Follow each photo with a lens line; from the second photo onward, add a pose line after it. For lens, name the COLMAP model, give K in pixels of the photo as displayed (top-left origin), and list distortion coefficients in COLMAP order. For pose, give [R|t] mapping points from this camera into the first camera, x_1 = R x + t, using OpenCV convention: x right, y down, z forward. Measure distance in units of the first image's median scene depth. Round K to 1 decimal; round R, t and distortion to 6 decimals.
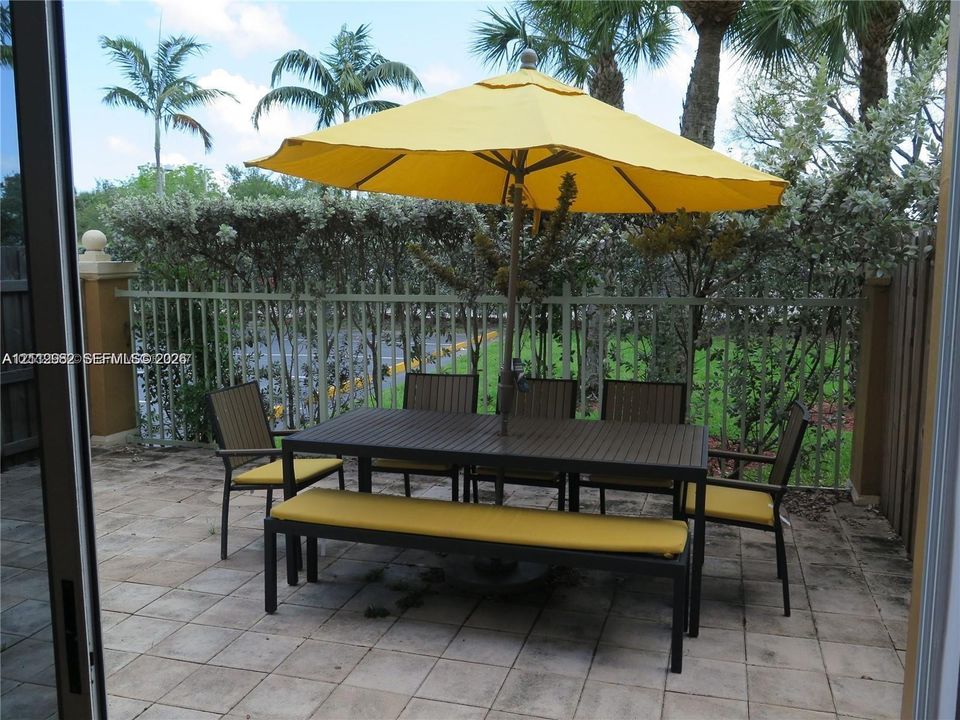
lens RADIAL K [[805.2, 0, 480.0], [0, 805.2, 360.0], [0, 0, 1]] dist [-0.005095, -0.005702]
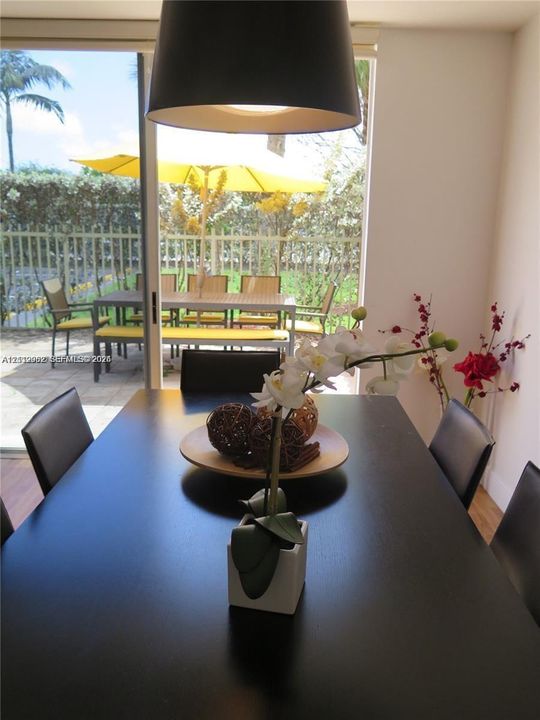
lens RADIAL K [[603.9, 0, 270.0], [0, 603.9, 360.0], [0, 0, 1]] dist [-0.005095, -0.005702]
pose [[0.959365, -0.044468, 0.278641, -0.187990], [0.015117, 0.994186, 0.106612, 0.066858], [-0.281761, -0.098067, 0.954460, -0.434575]]
